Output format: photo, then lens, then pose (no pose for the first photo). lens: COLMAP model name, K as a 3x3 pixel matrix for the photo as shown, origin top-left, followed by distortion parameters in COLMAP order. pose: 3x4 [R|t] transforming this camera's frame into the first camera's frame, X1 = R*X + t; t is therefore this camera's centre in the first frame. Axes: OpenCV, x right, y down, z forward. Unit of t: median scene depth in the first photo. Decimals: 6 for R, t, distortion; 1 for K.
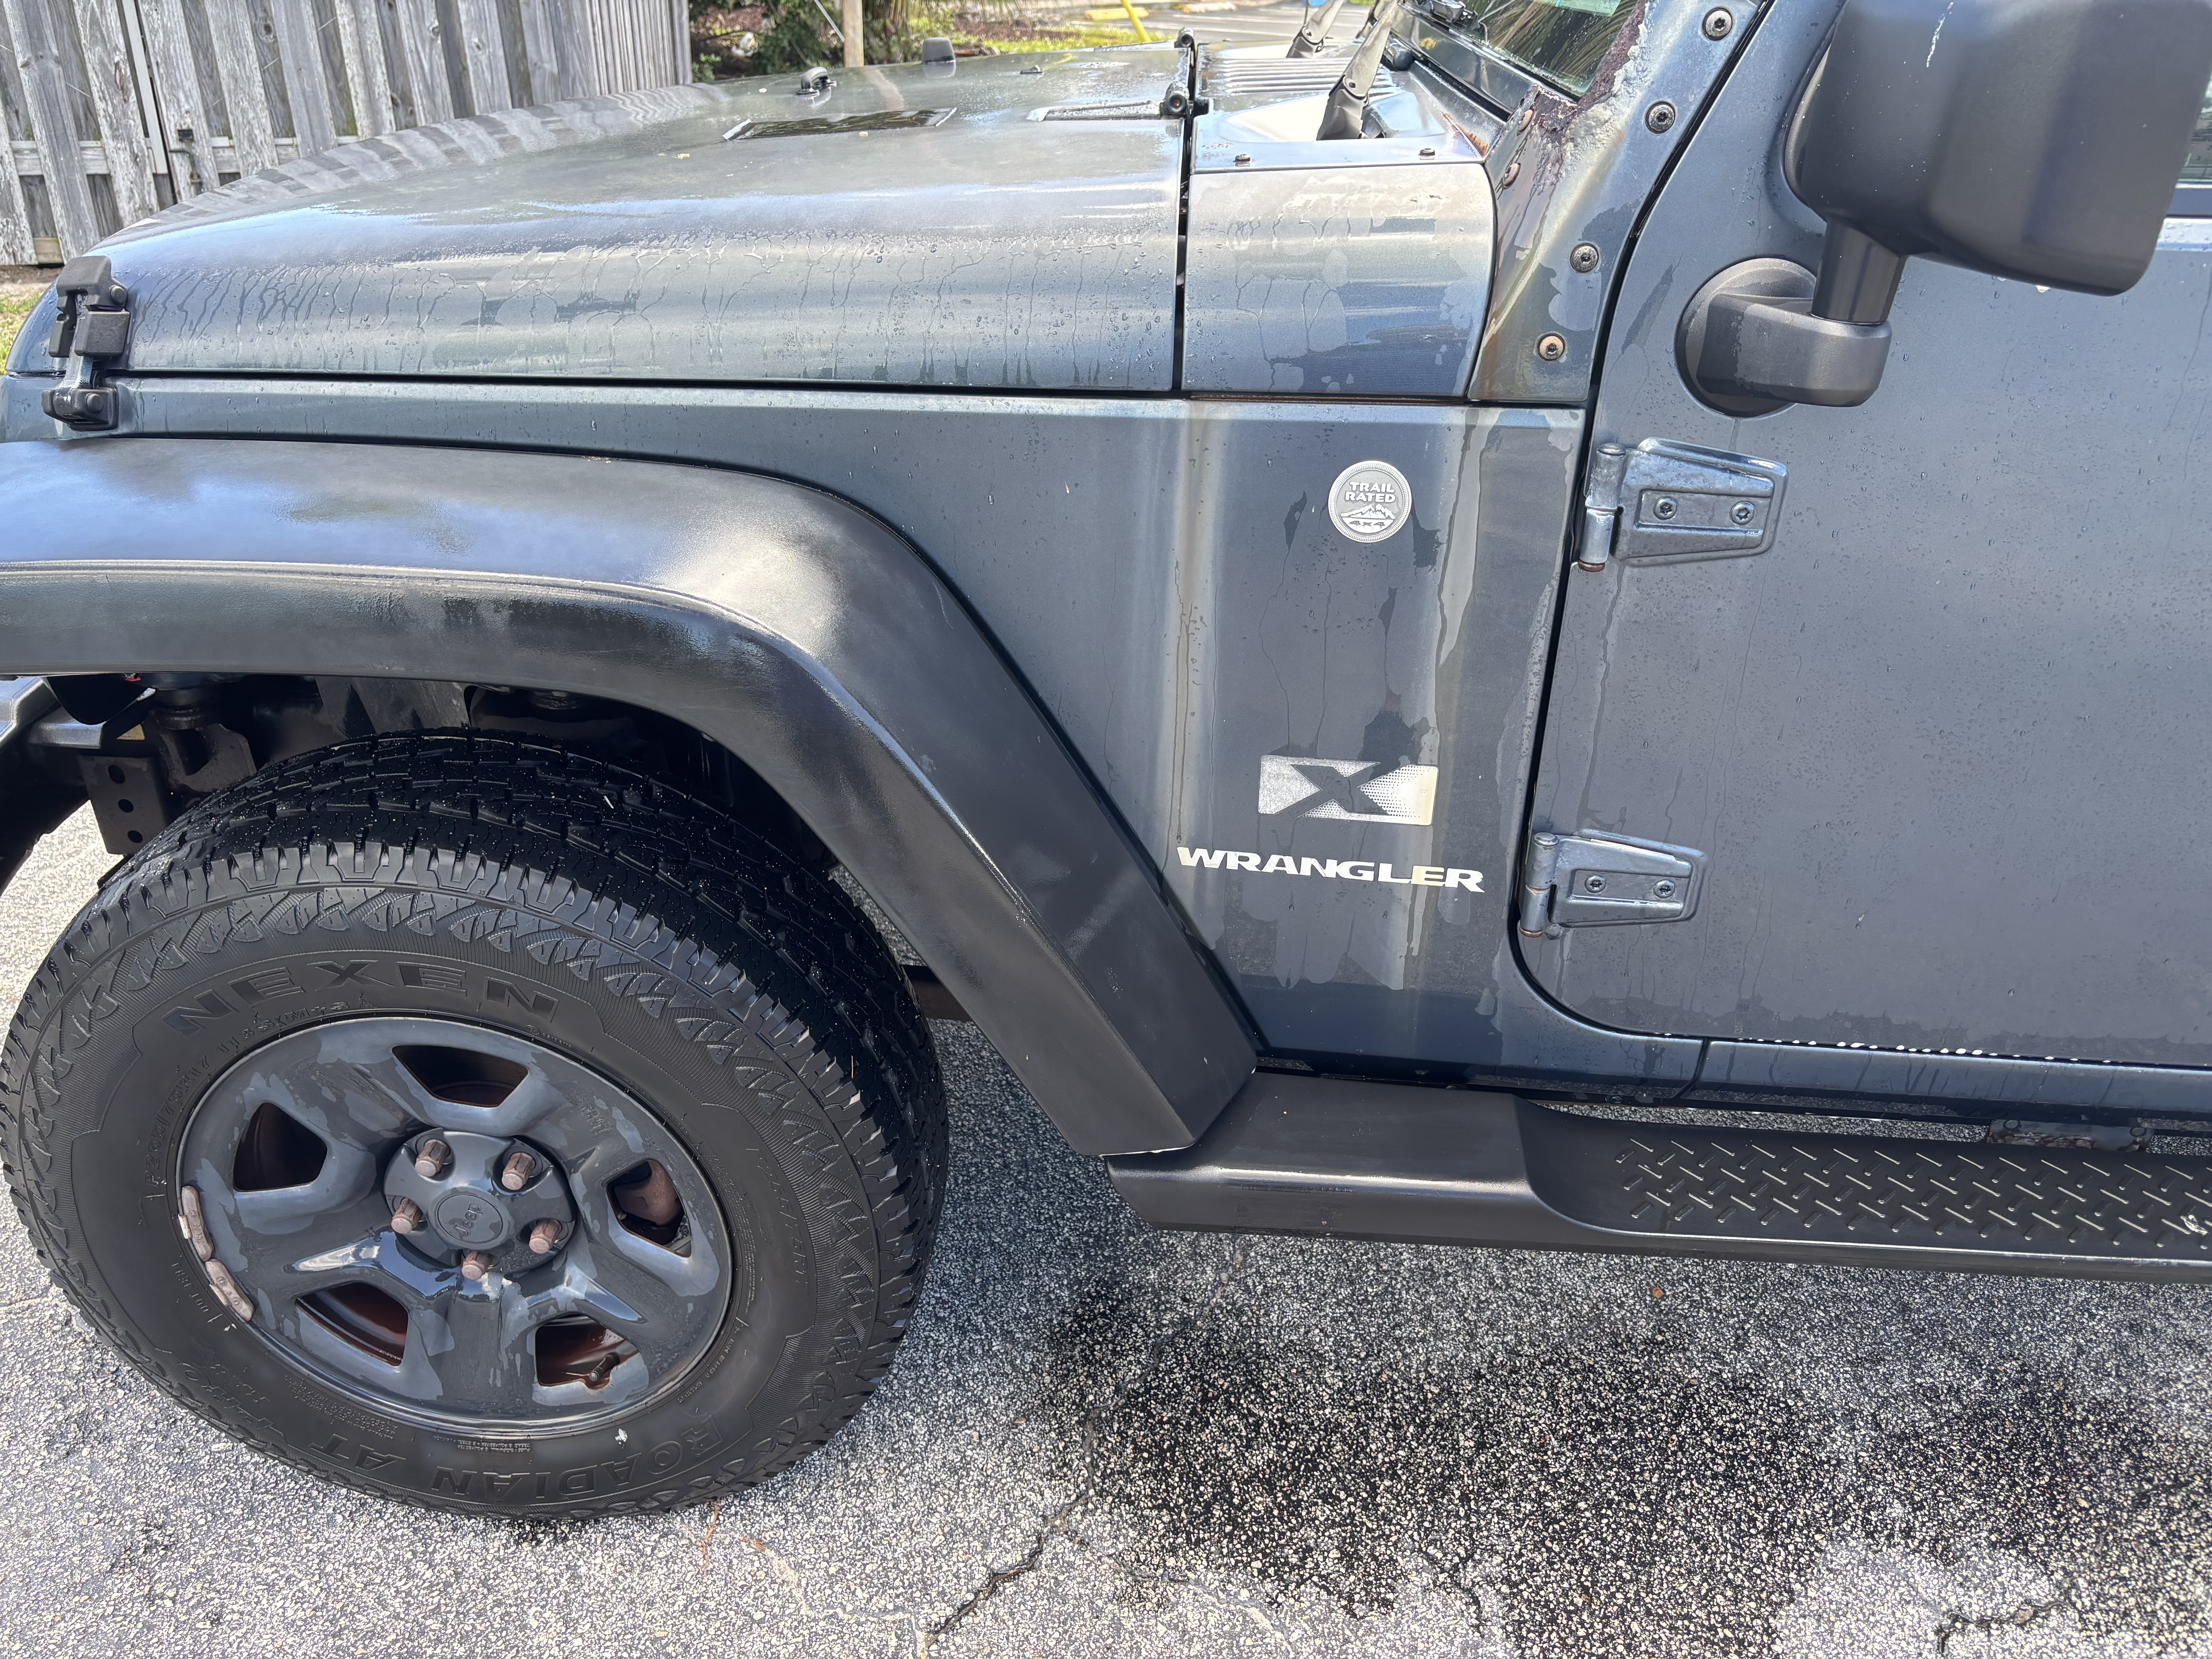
lens RADIAL K [[1704.7, 0, 1106.0], [0, 1704.7, 829.5], [0, 0, 1]] dist [0.040234, -0.071810]
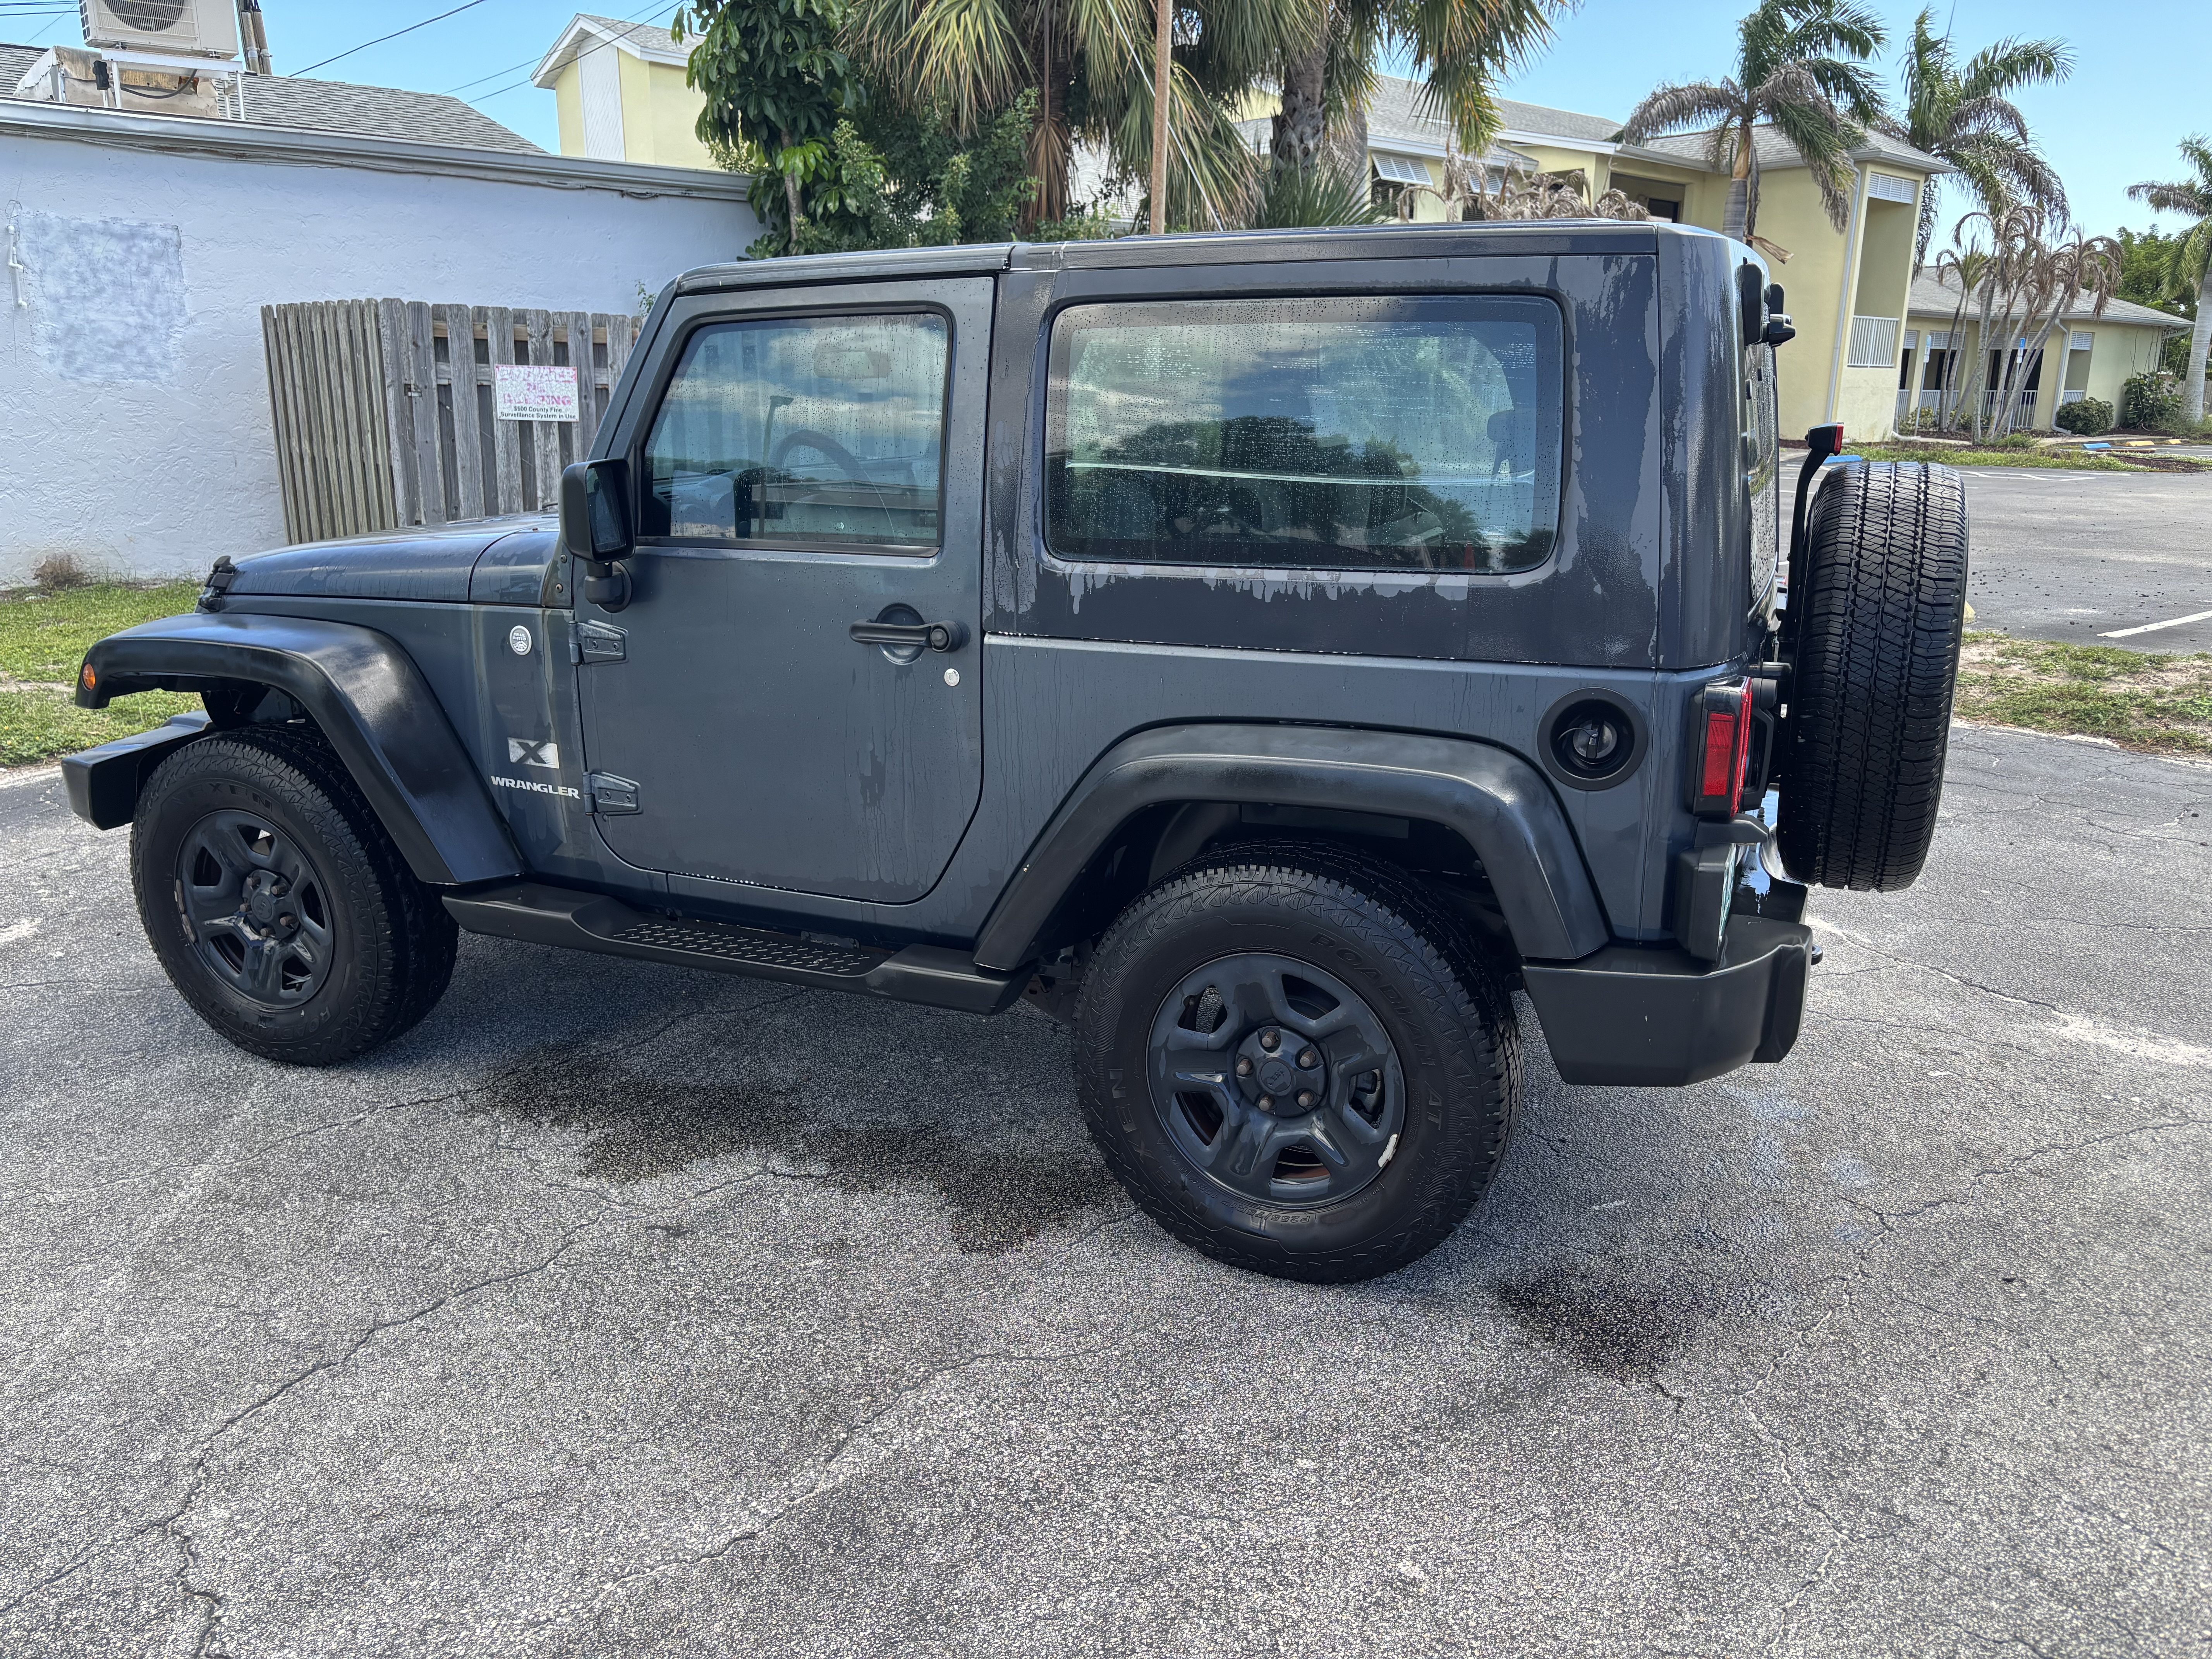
lens RADIAL K [[1704.7, 0, 1106.0], [0, 1704.7, 829.5], [0, 0, 1]] dist [0.040234, -0.071810]
pose [[0.934281, 0.072309, -0.349129, 1.863277], [-0.152940, 0.965831, -0.209237, 0.499171], [0.322070, 0.248882, 0.913416, -1.073554]]
